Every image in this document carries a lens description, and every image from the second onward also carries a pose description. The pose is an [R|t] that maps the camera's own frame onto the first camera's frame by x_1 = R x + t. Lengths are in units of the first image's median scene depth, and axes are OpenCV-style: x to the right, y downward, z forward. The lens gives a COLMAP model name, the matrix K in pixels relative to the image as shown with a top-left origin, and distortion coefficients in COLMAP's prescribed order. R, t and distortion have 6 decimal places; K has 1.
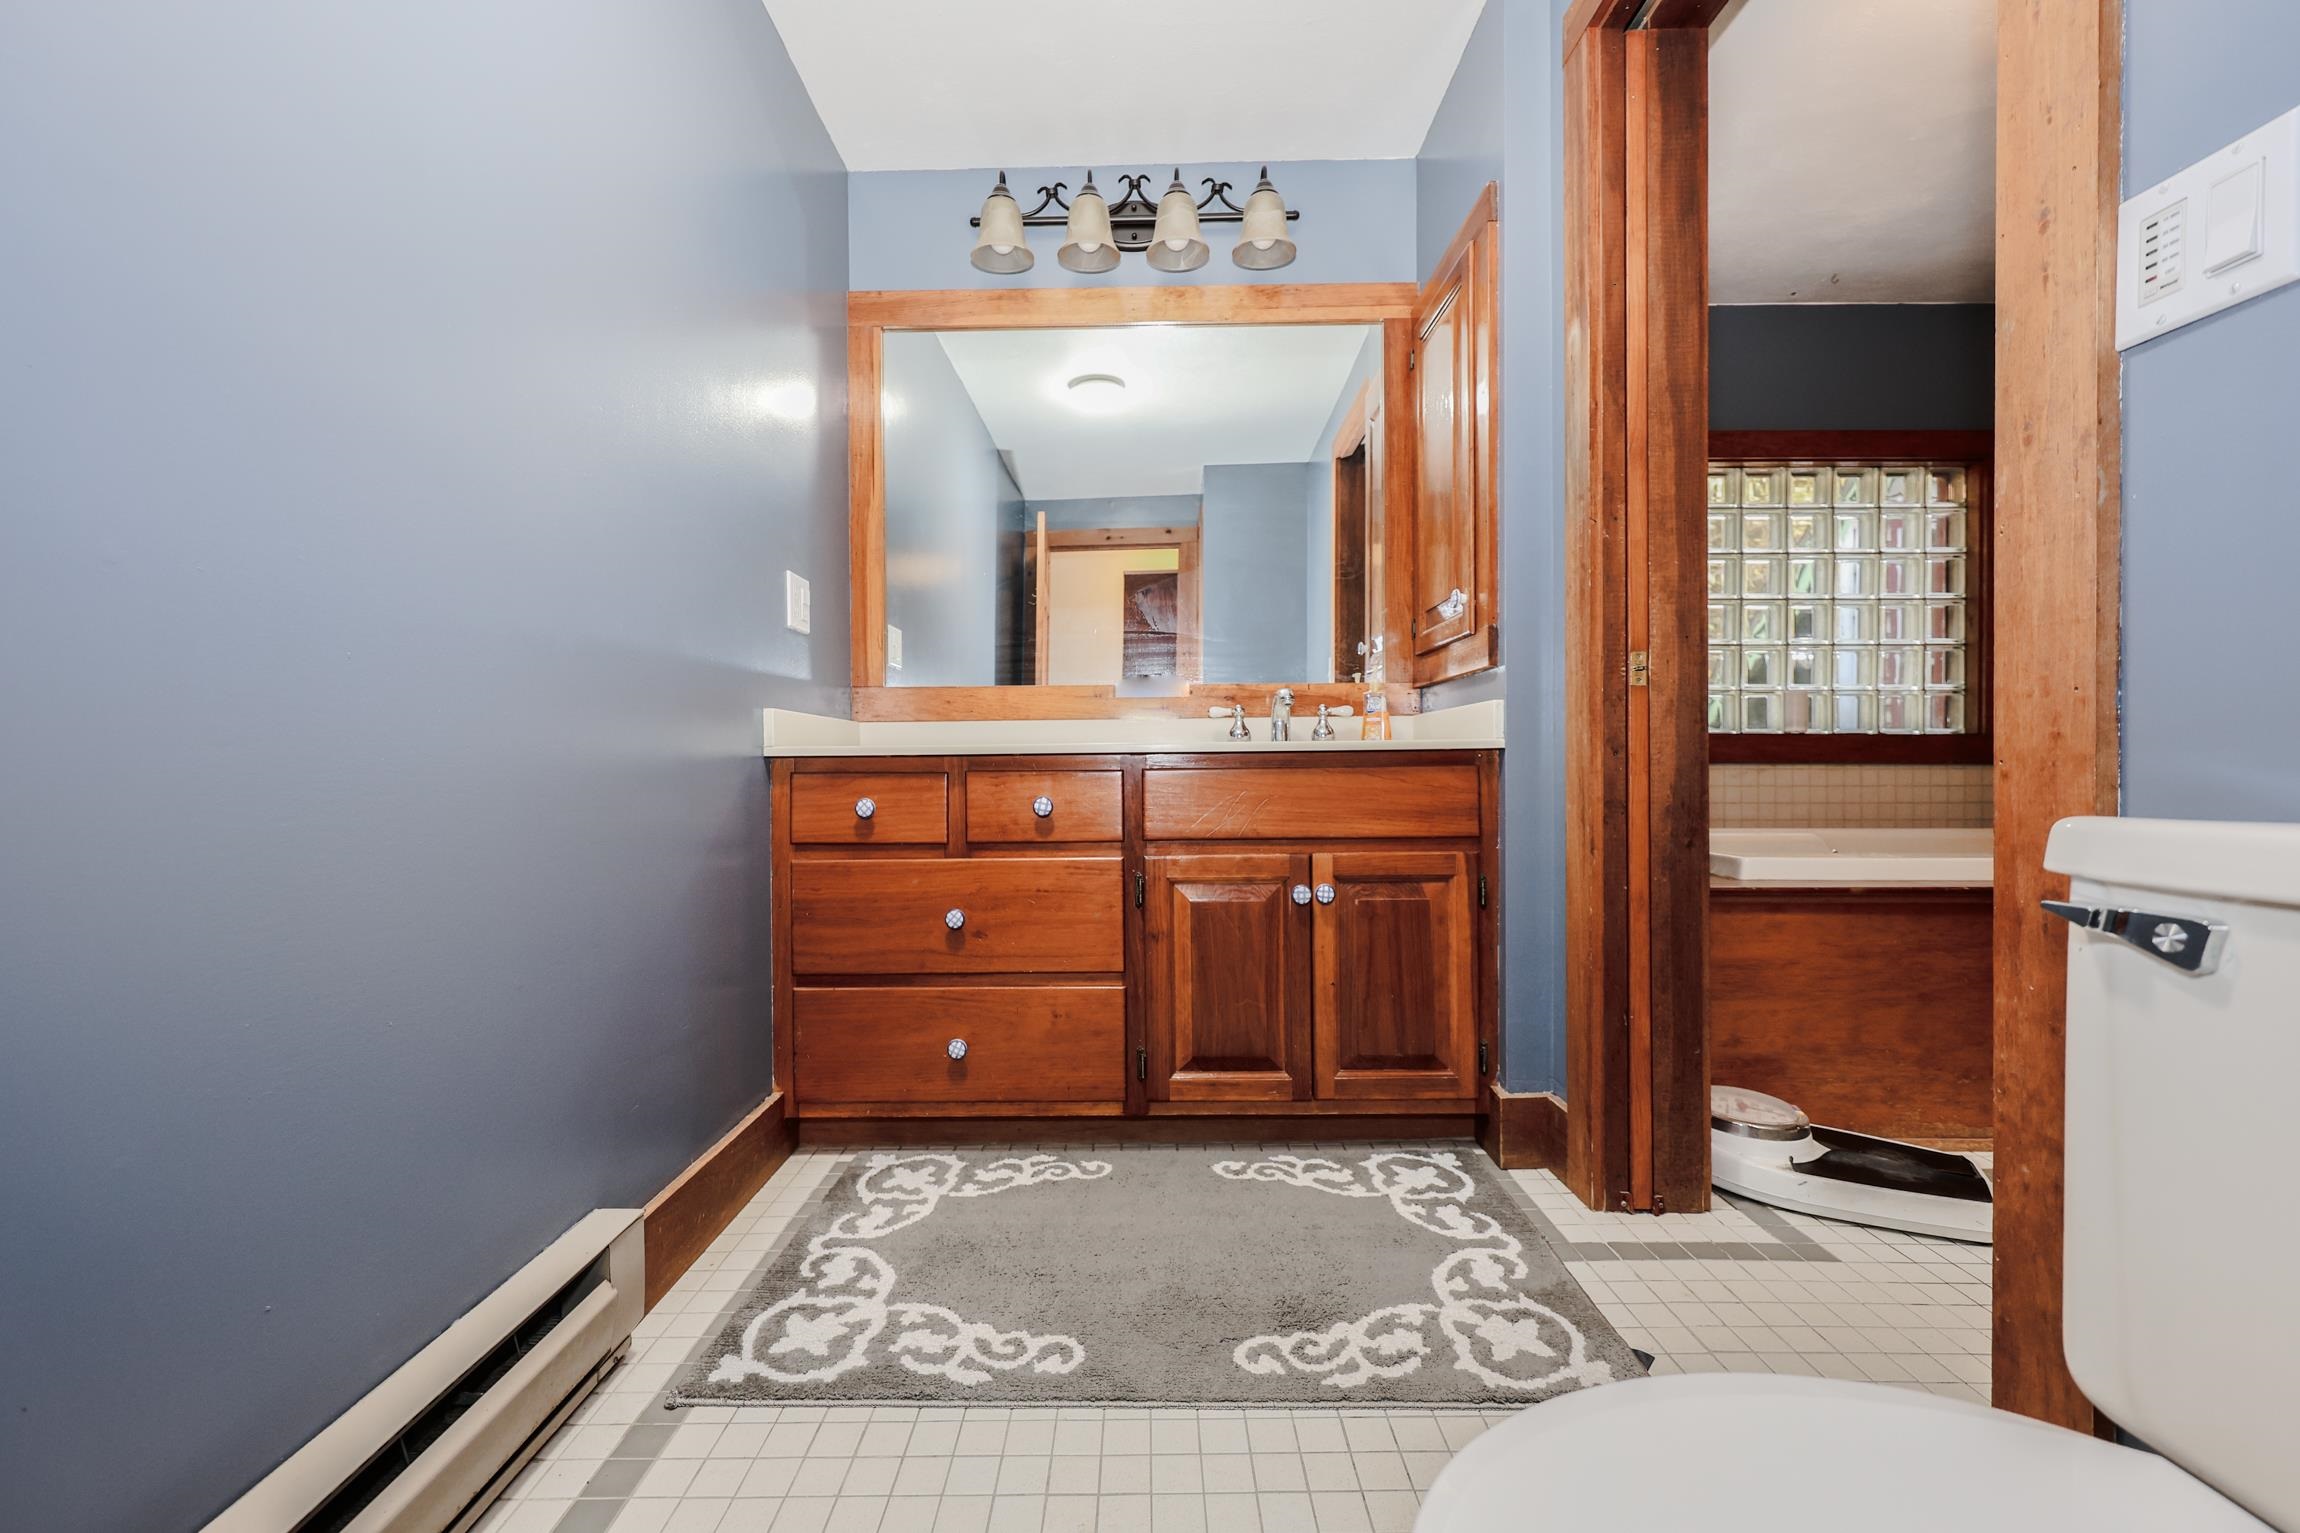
lens RADIAL K [[922.2, 0, 1114.3], [0, 922.2, 768.9], [0, 0, 1]] dist [-0.000046, 0.000115]
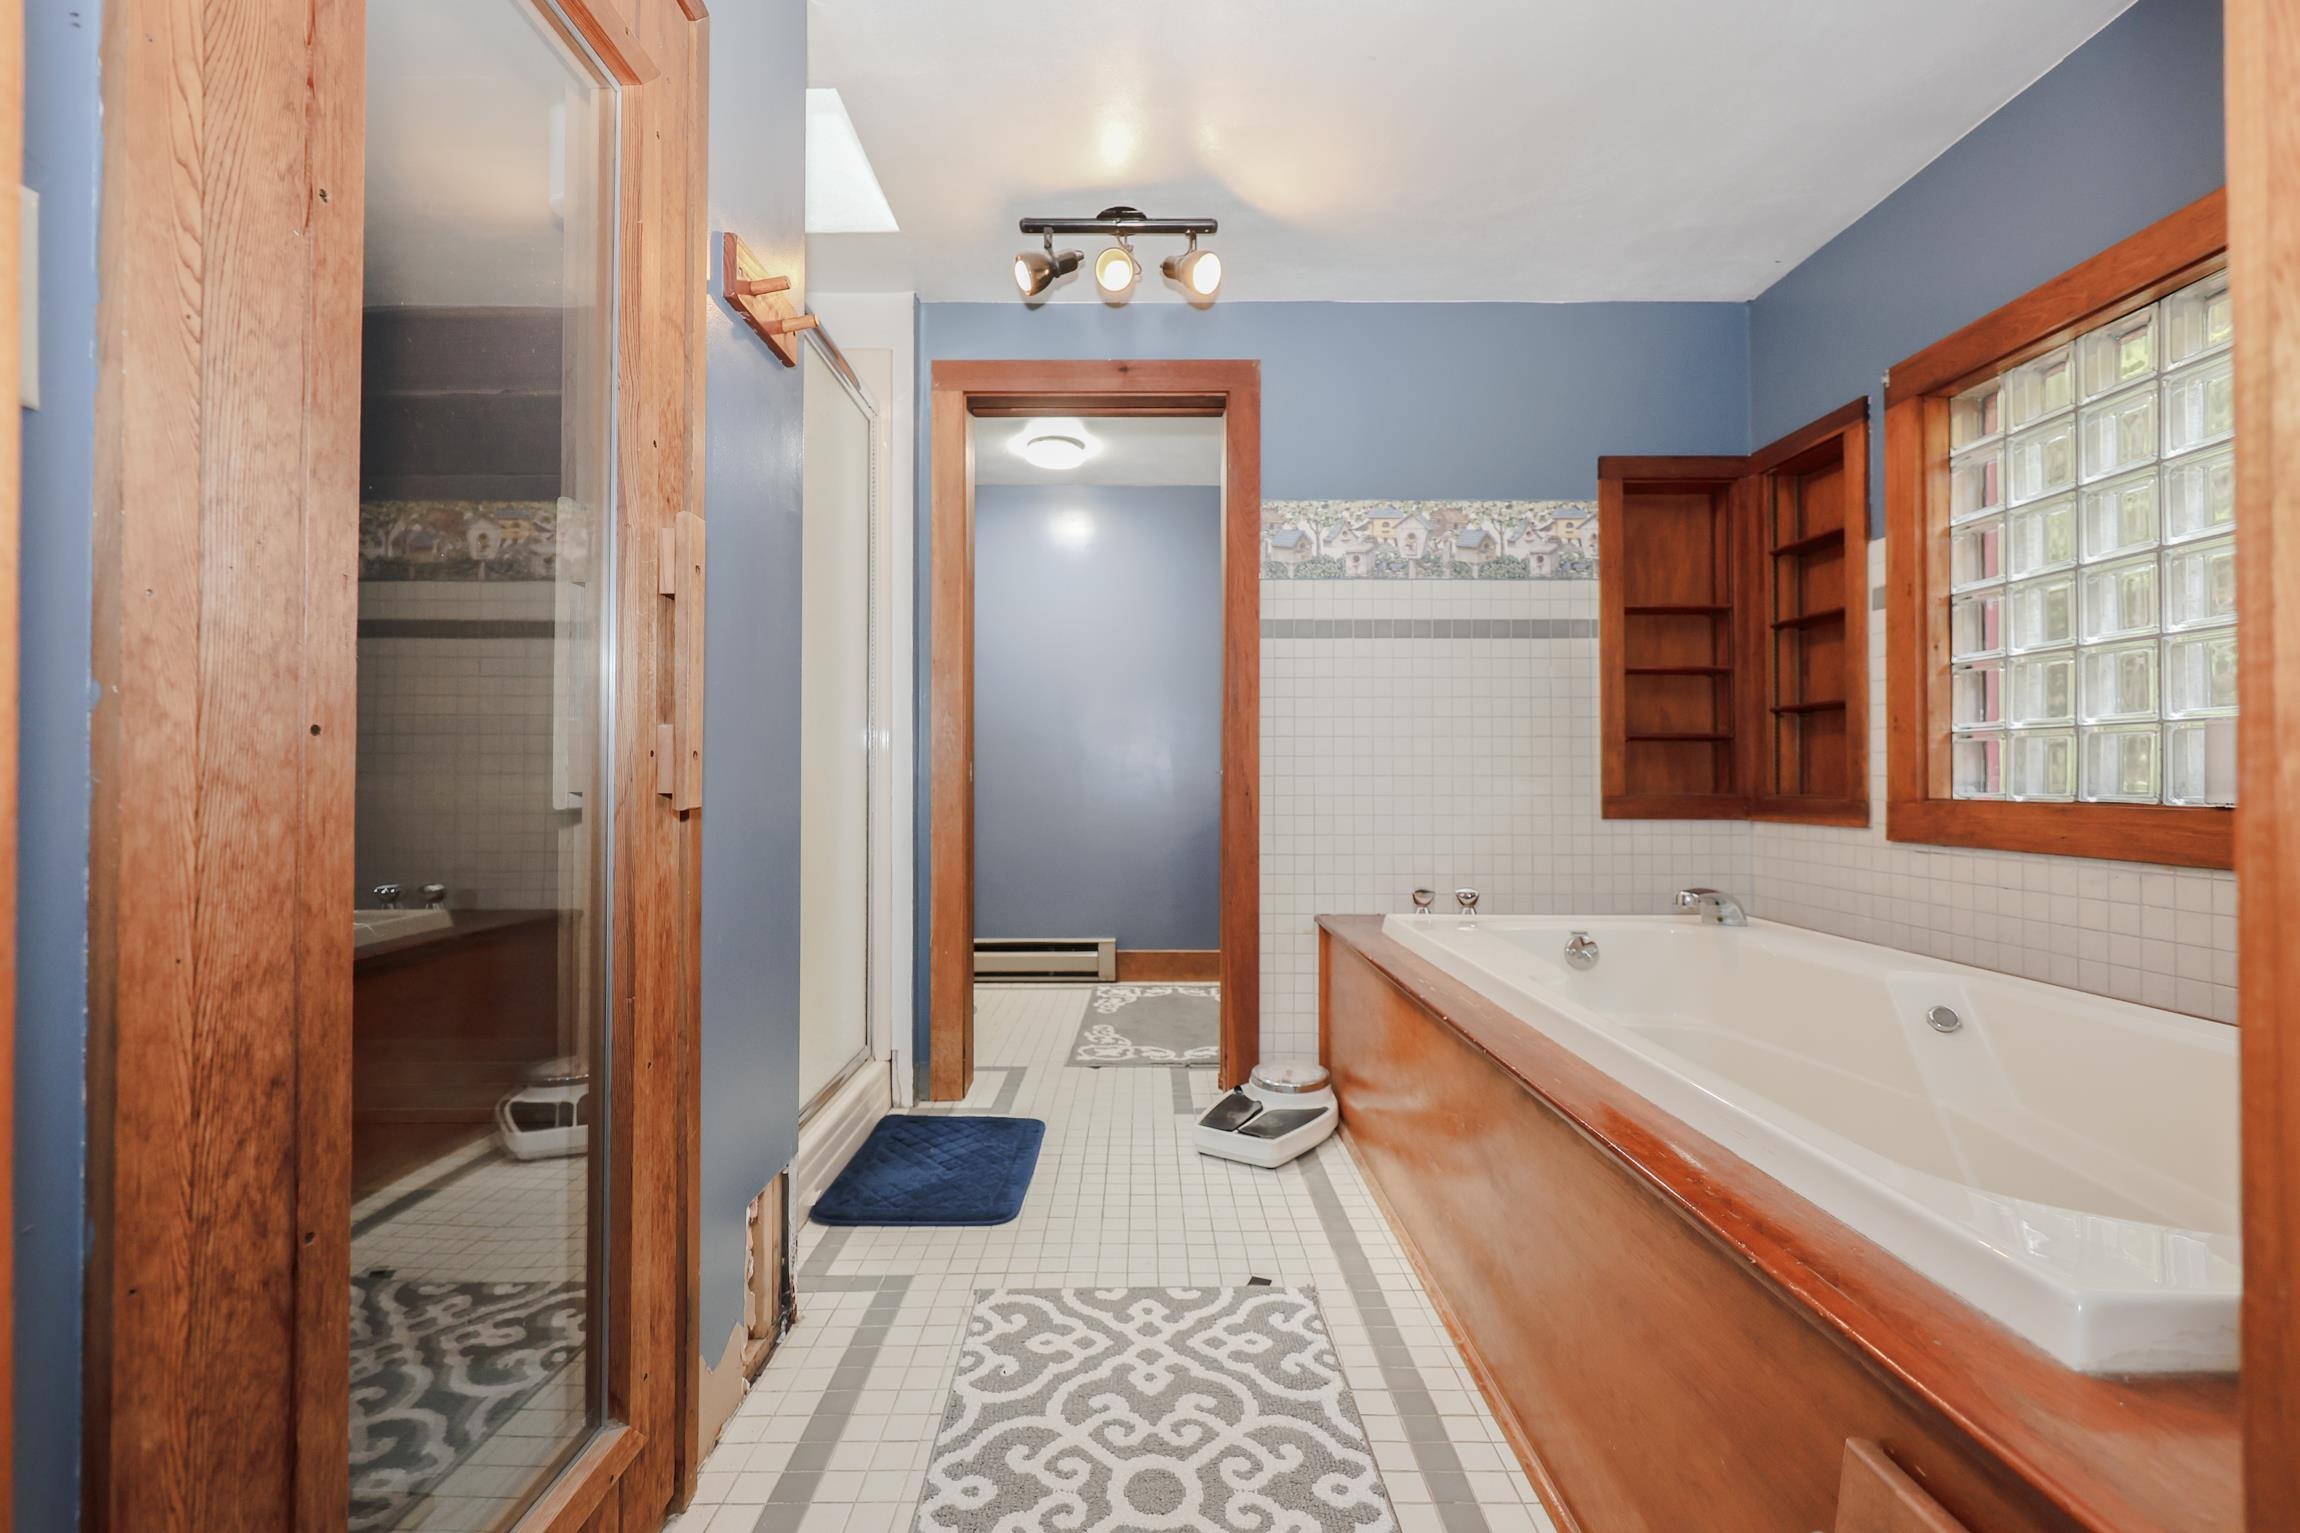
lens RADIAL K [[946.9, 0, 1140.2], [0, 946.9, 766.3], [0, 0, 1]] dist [-0.005808, 0.000404]
pose [[0.019073, -0.010829, -0.999759, 2.948601], [-0.002434, 0.999938, -0.010878, -0.128199], [0.999815, 0.002641, 0.019046, 1.015134]]
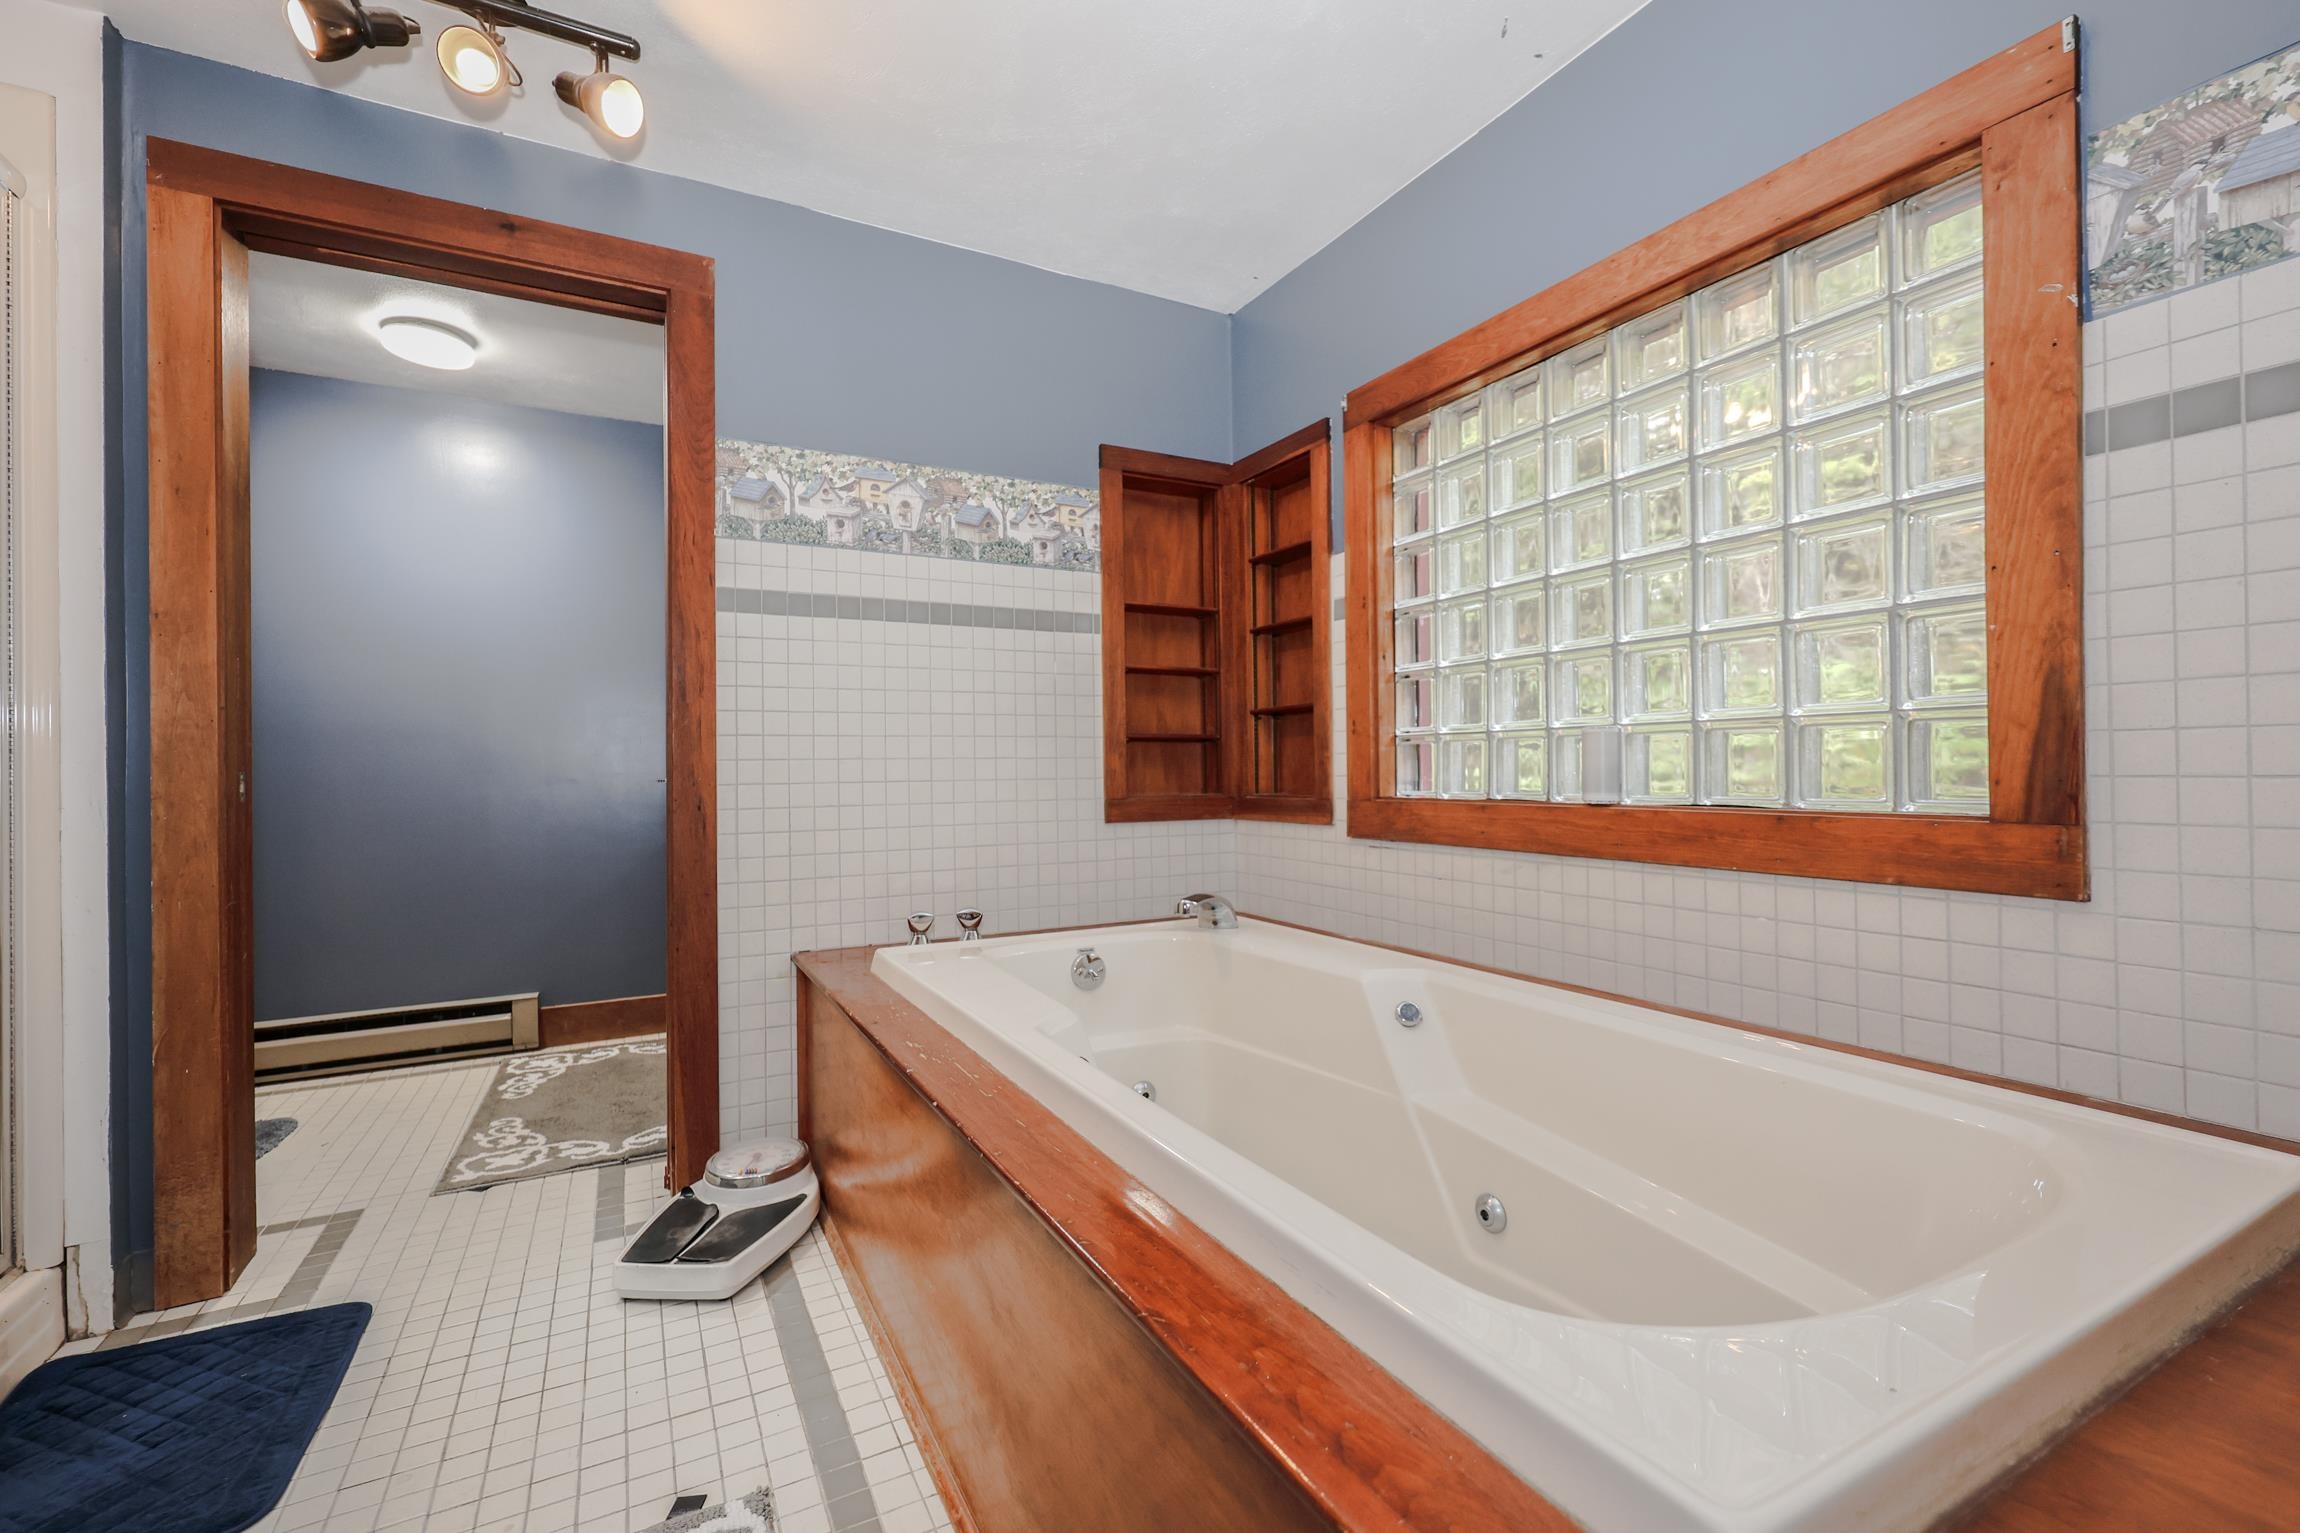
lens RADIAL K [[946.9, 0, 1140.2], [0, 946.9, 766.3], [0, 0, 1]] dist [-0.005808, 0.000404]
pose [[0.496354, -0.006934, -0.868092, 2.652514], [0.010502, 0.999943, -0.001982, -0.152705], [0.868057, -0.008133, 0.496399, 1.146602]]
